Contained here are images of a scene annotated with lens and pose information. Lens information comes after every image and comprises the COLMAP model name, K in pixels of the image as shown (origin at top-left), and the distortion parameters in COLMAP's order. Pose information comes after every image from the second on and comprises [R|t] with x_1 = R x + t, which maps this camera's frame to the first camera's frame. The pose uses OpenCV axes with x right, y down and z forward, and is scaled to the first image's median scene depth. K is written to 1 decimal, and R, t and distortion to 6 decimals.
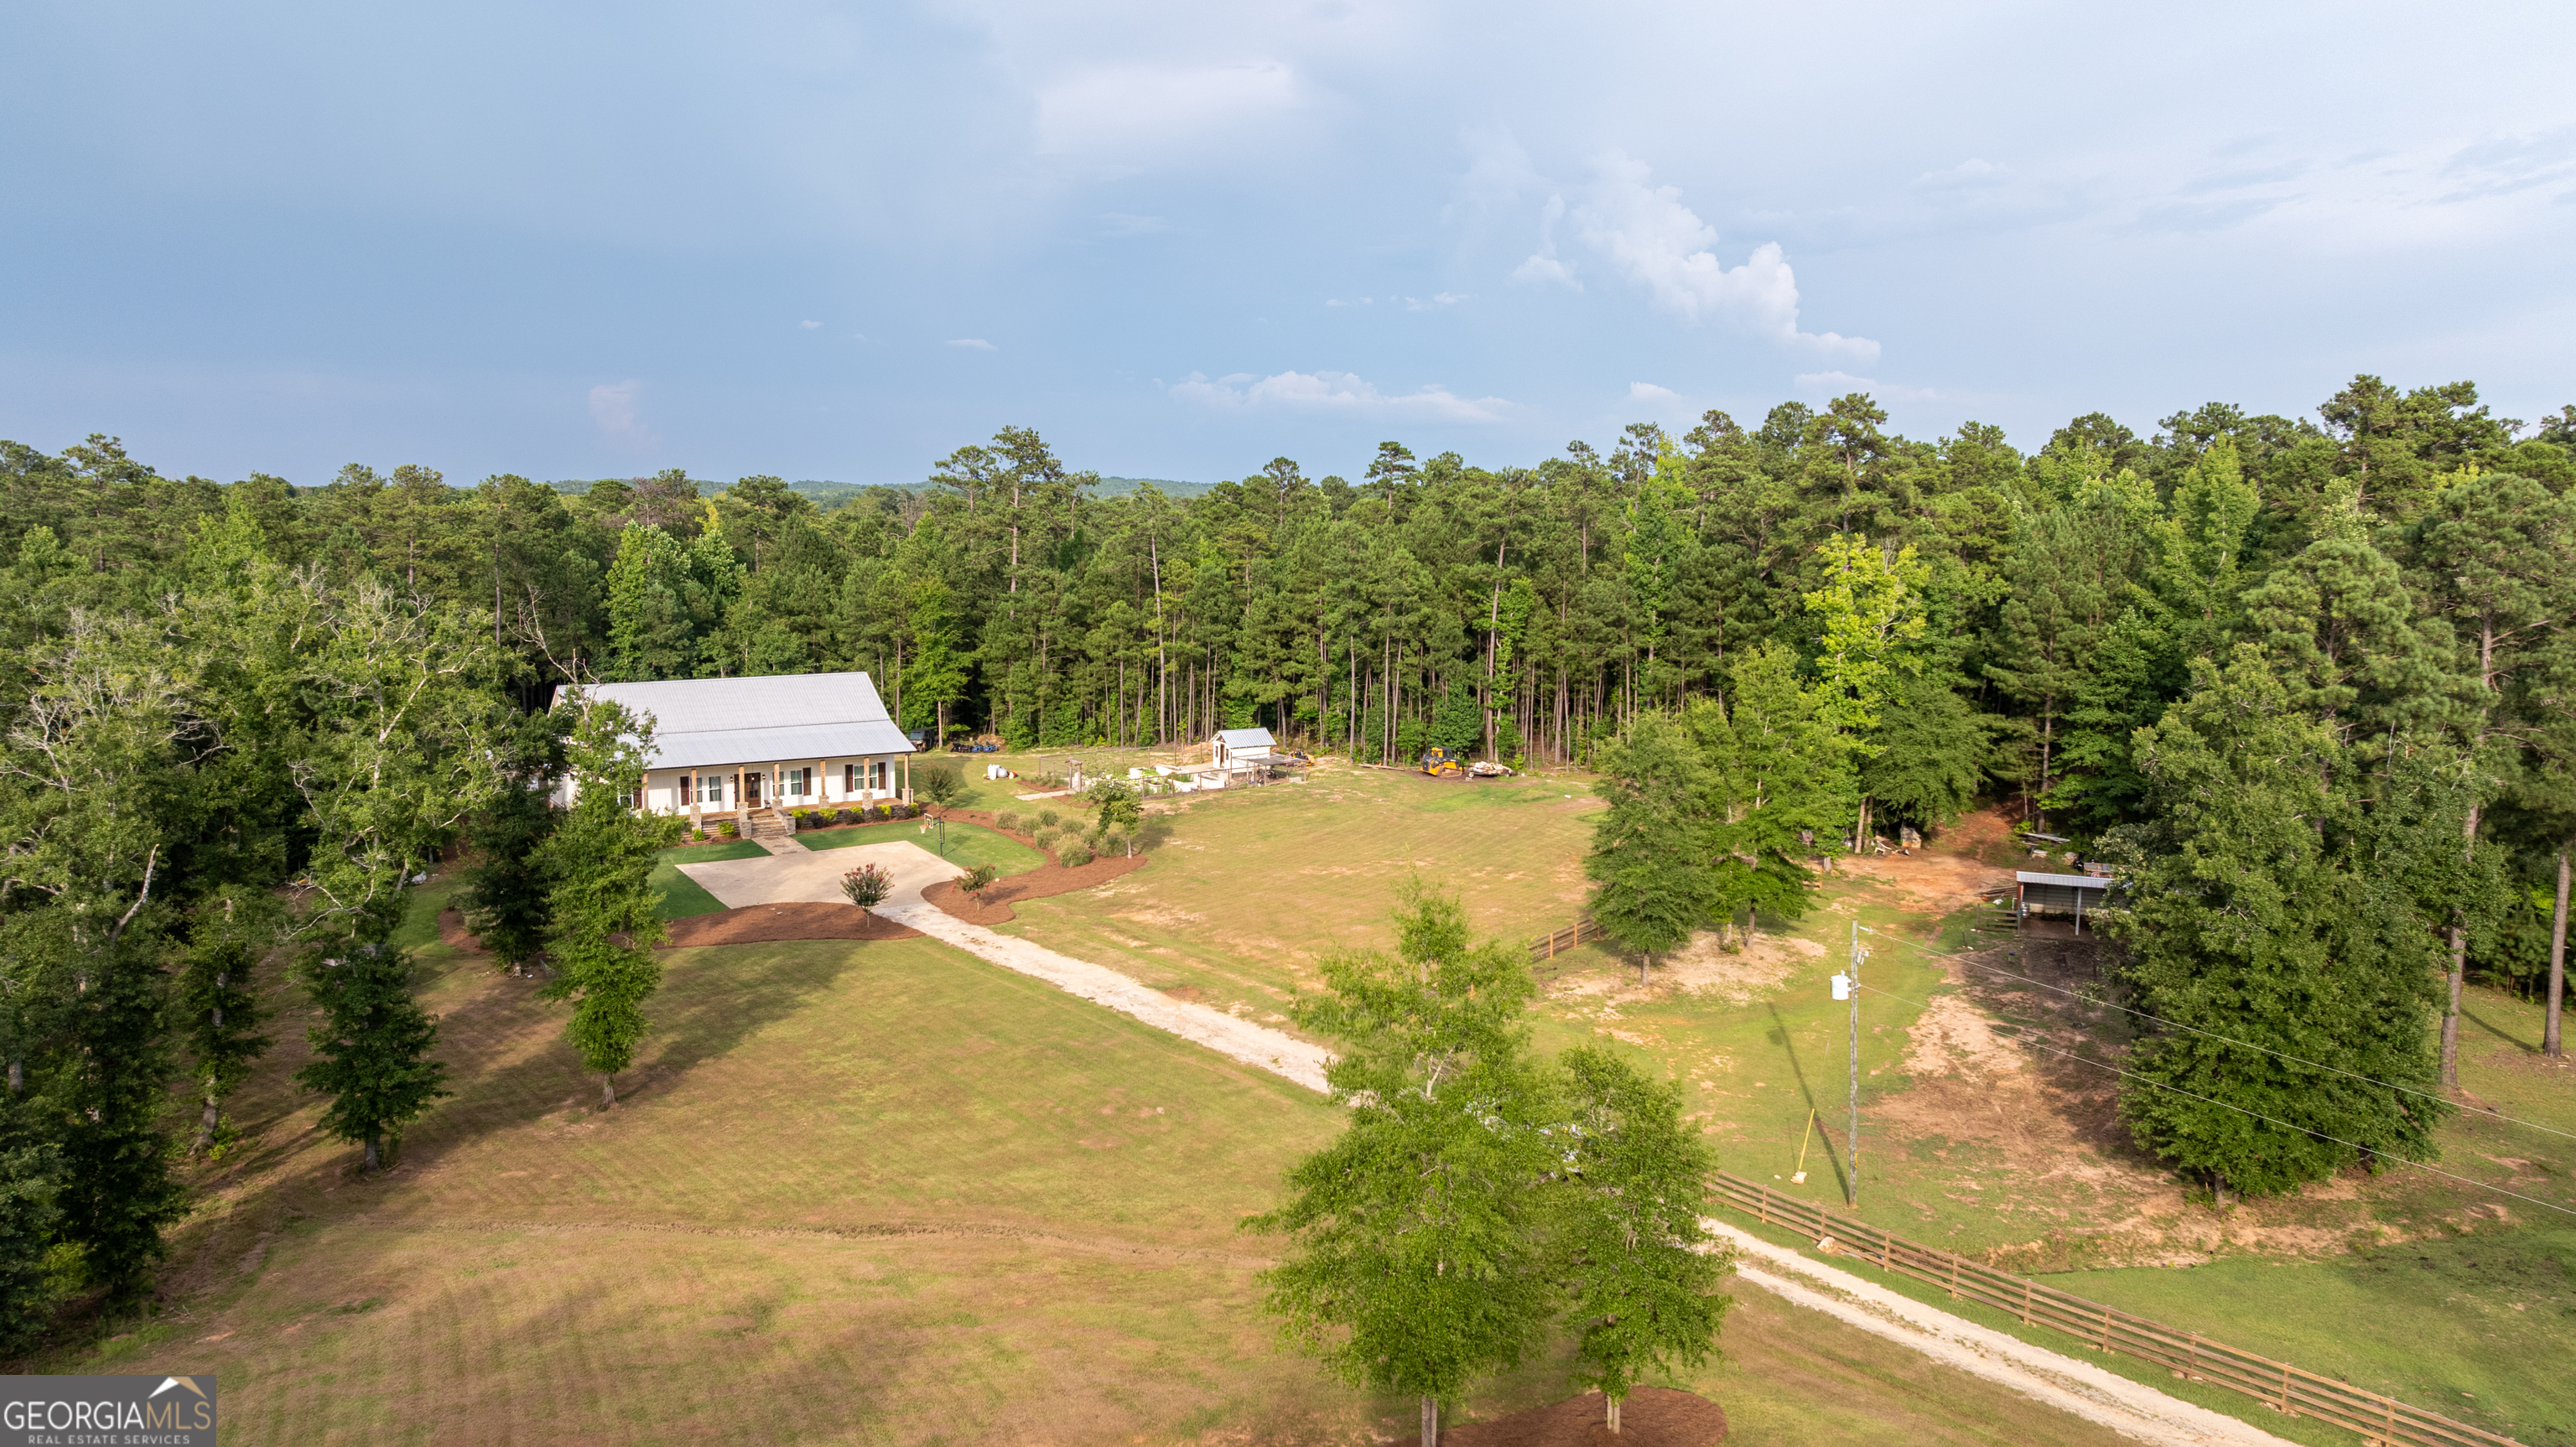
lens RADIAL K [[1854.0, 0, 1288.0], [0, 1854.0, 723.5], [0, 0, 1]] dist [-0.030134, 0.001432]
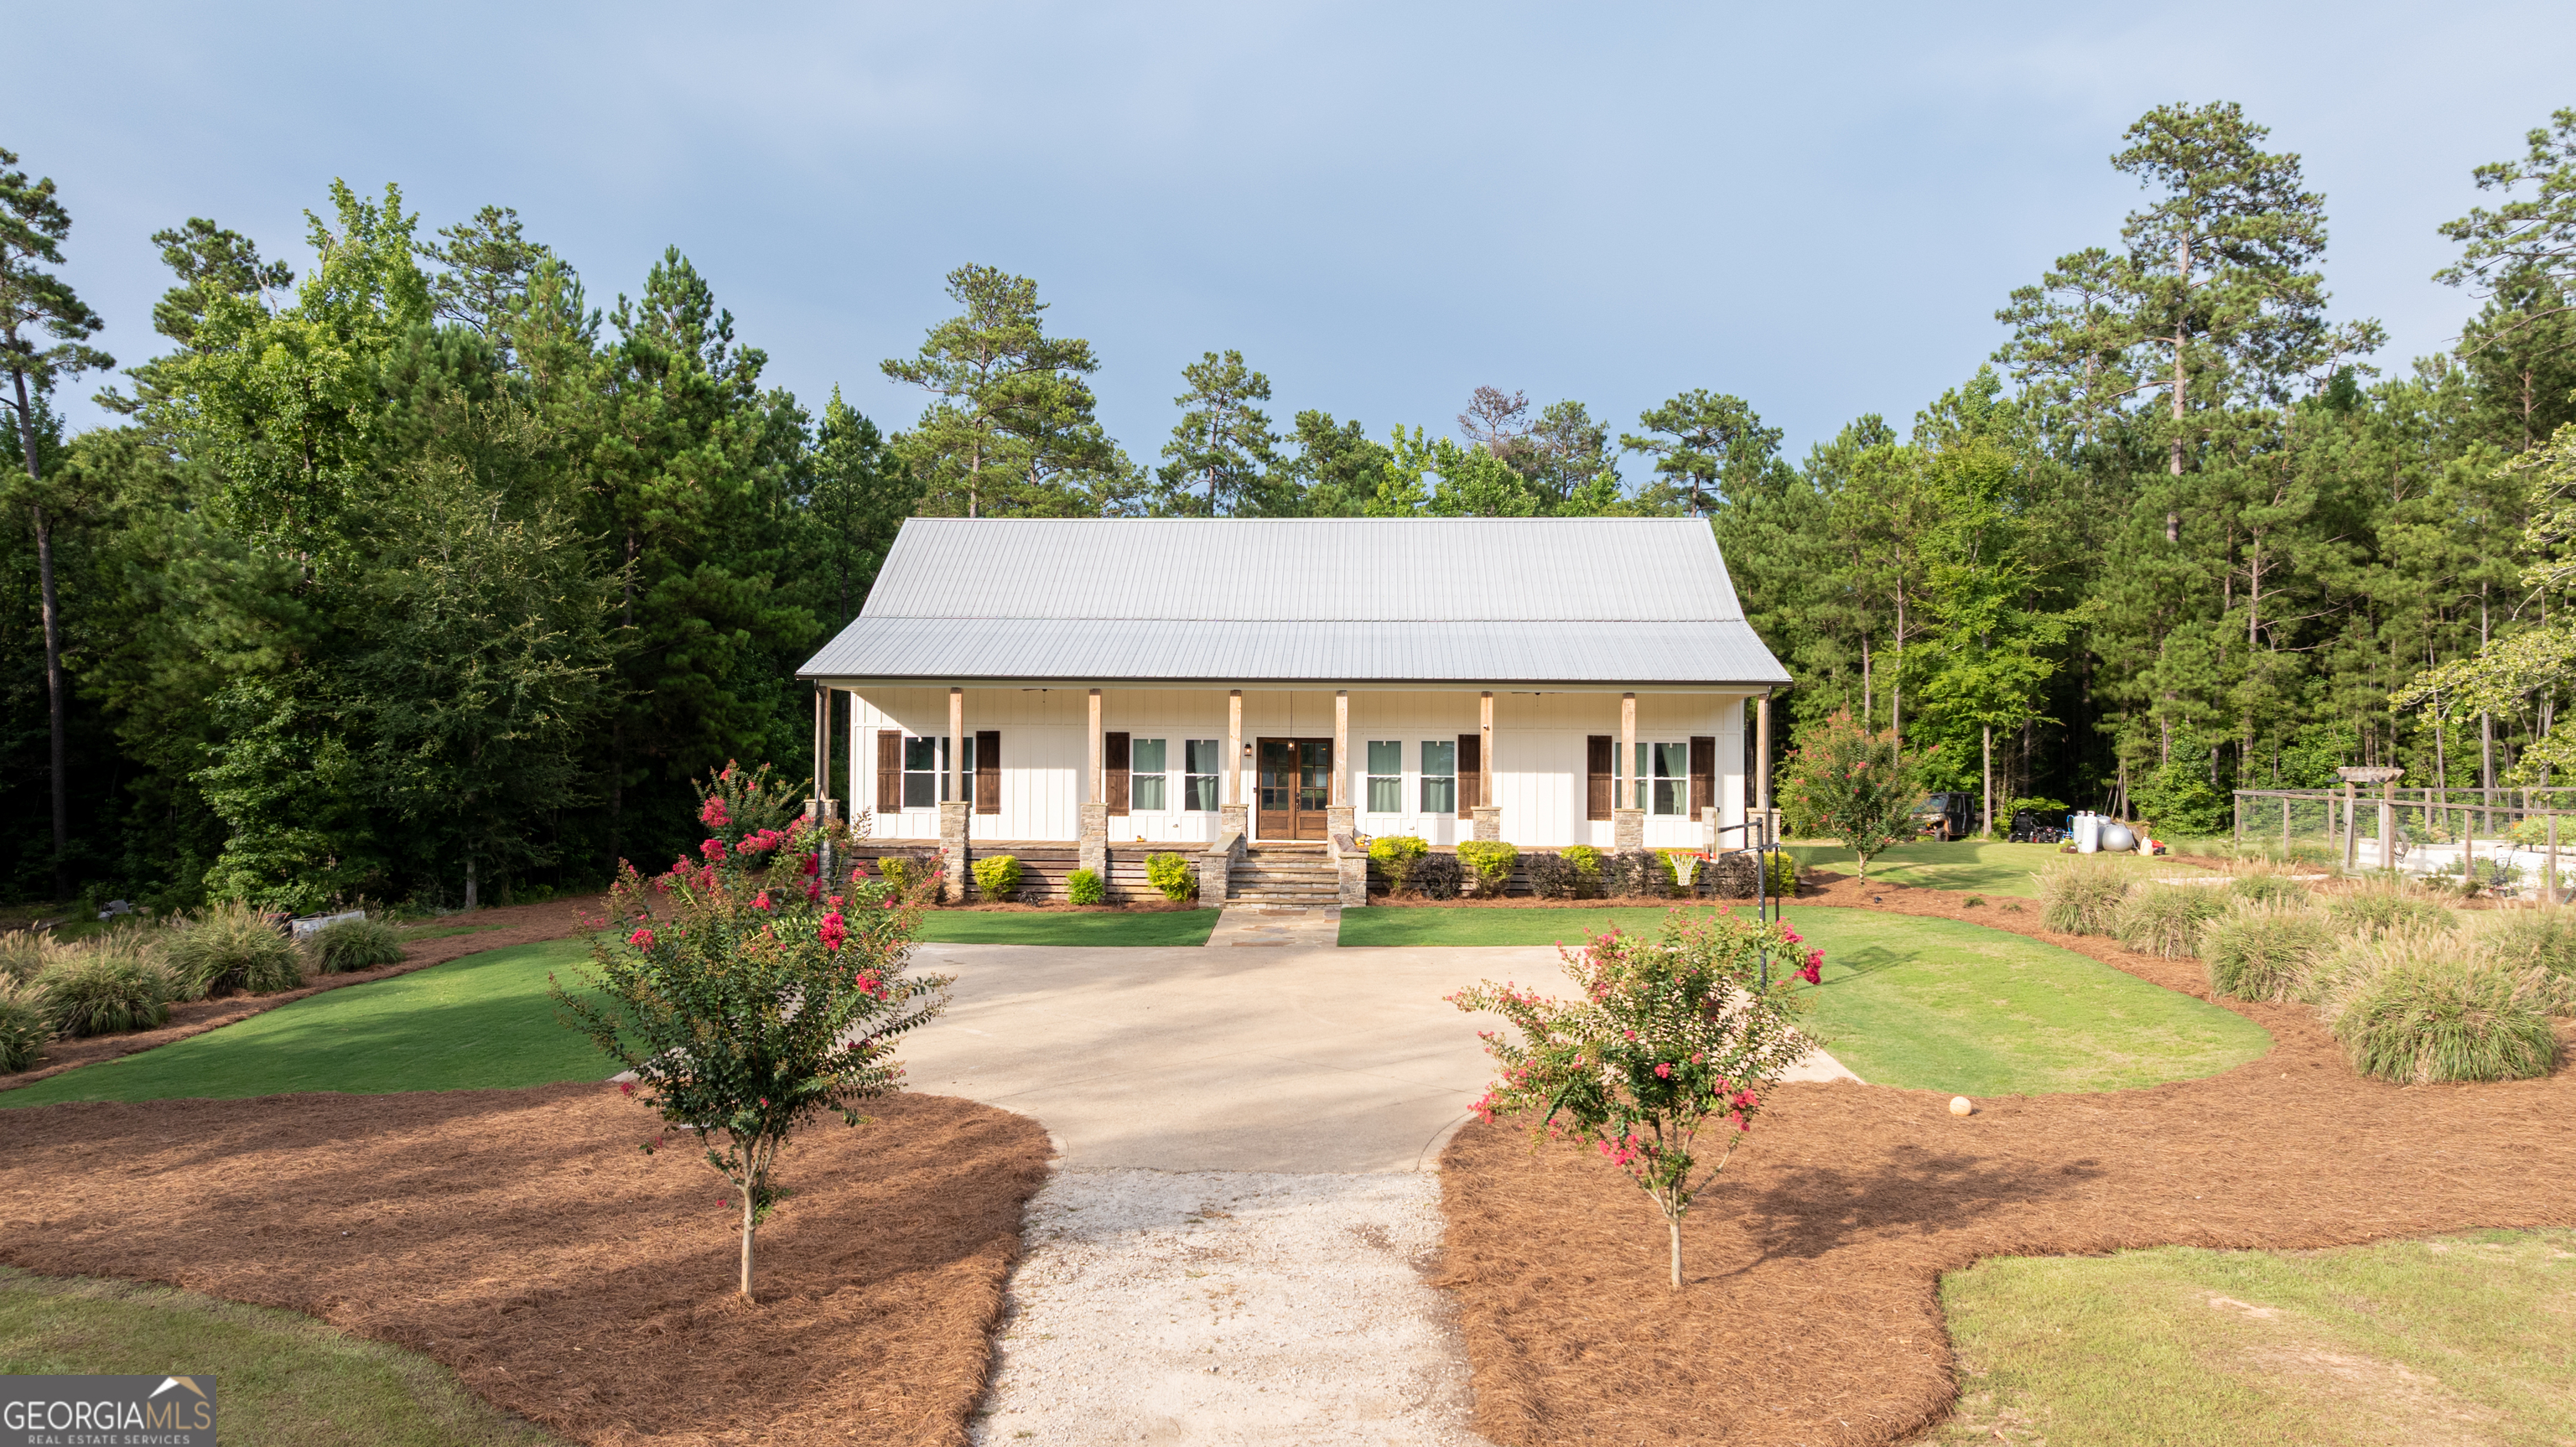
lens RADIAL K [[1829.0, 0, 1288.0], [0, 1829.0, 723.5], [0, 0, 1]] dist [-0.037544, 0.053686]
pose [[0.814845, -0.010614, -0.579582, -0.074192], [-0.071867, 0.990269, -0.119174, 0.050783], [0.575207, 0.138761, 0.806153, 0.565312]]
